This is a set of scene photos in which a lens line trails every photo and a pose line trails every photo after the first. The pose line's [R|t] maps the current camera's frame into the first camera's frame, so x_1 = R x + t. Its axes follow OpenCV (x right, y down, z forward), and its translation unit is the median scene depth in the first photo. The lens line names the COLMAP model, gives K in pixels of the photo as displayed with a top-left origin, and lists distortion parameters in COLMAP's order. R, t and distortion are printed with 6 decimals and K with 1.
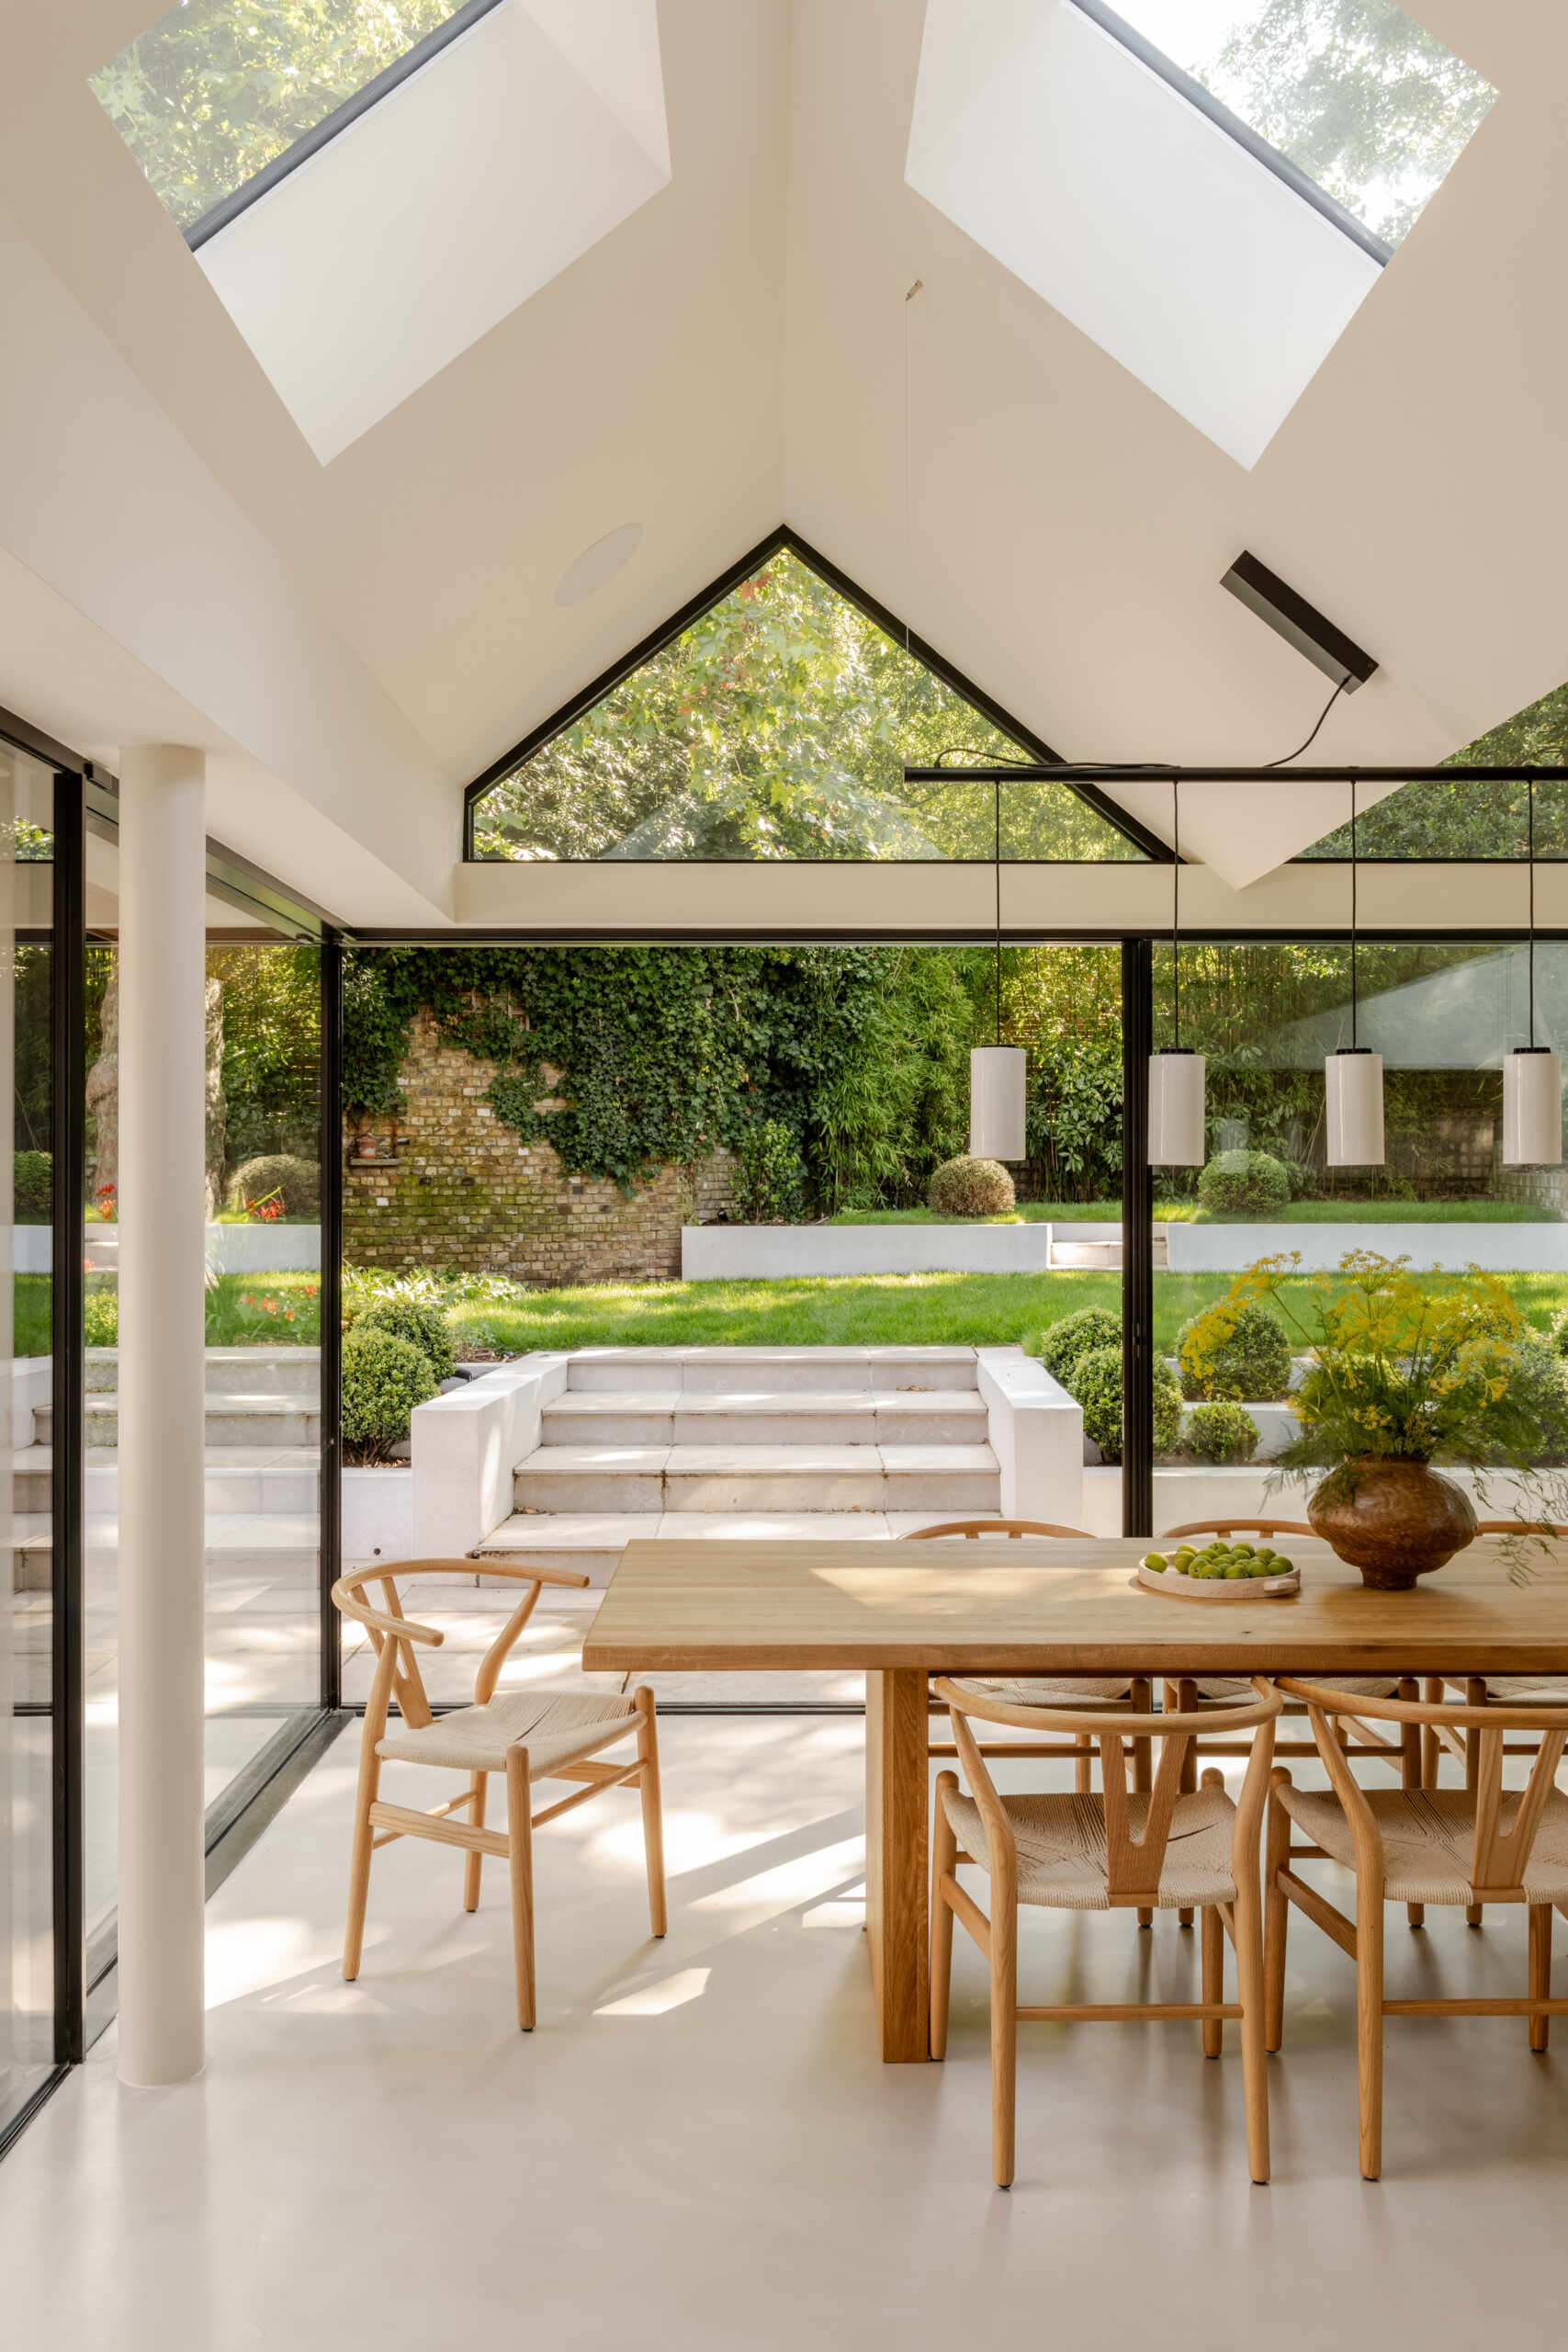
lens RADIAL K [[2783.7, 0, 782.5], [0, 2783.7, 1173.7], [0, 0, 1]] dist [-0.107206, 0.000000]
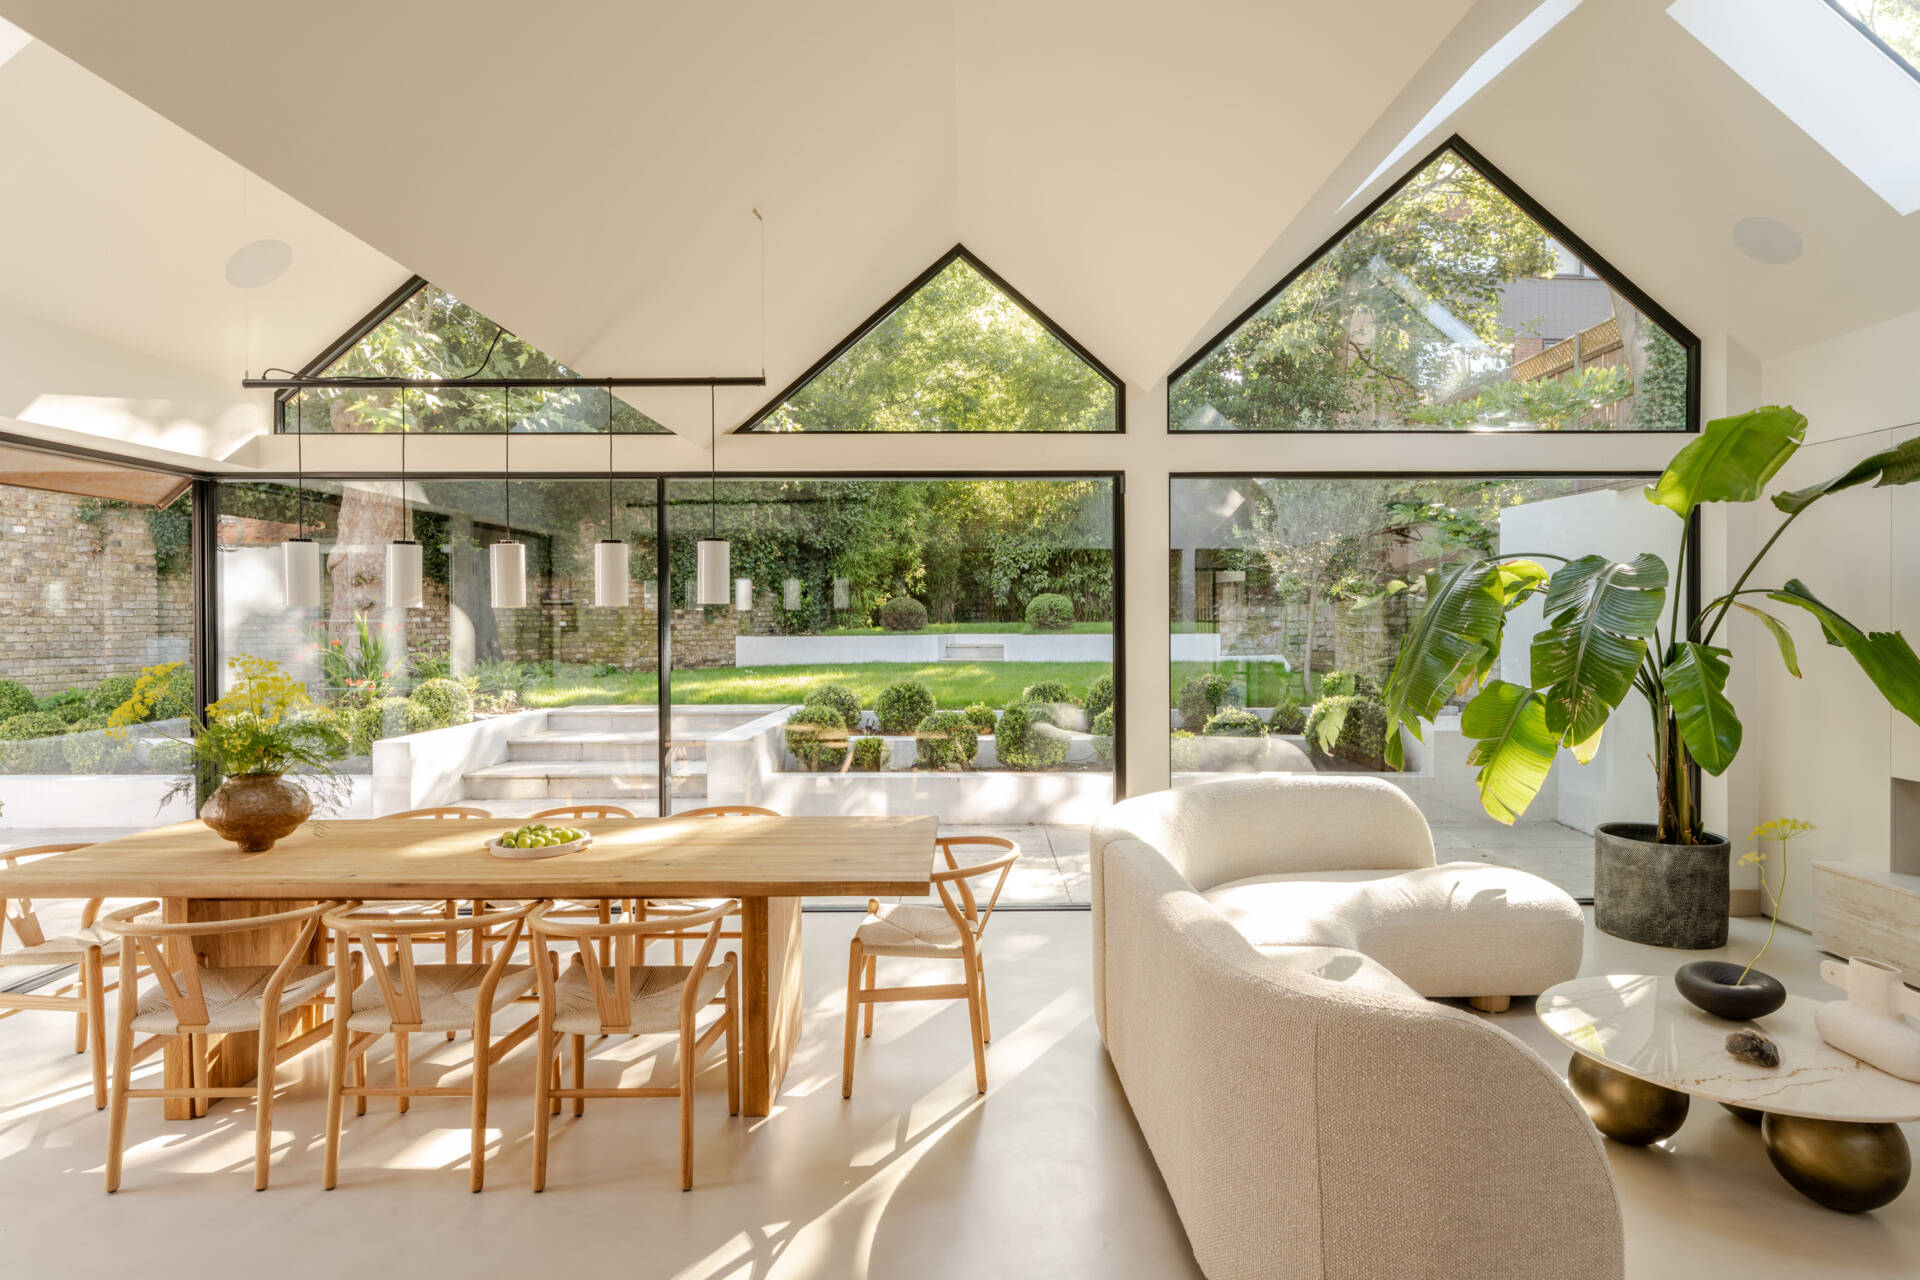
lens RADIAL K [[1543.9, 0, 952.1], [0, 1543.9, 597.9], [0, 0, 1]] dist [-0.005758, -0.006835]
pose [[0.999904, -0.002855, -0.013527, 0.118574], [0.002784, 0.999982, -0.005287, -0.000505], [0.013541, 0.005249, 0.999895, 0.006529]]
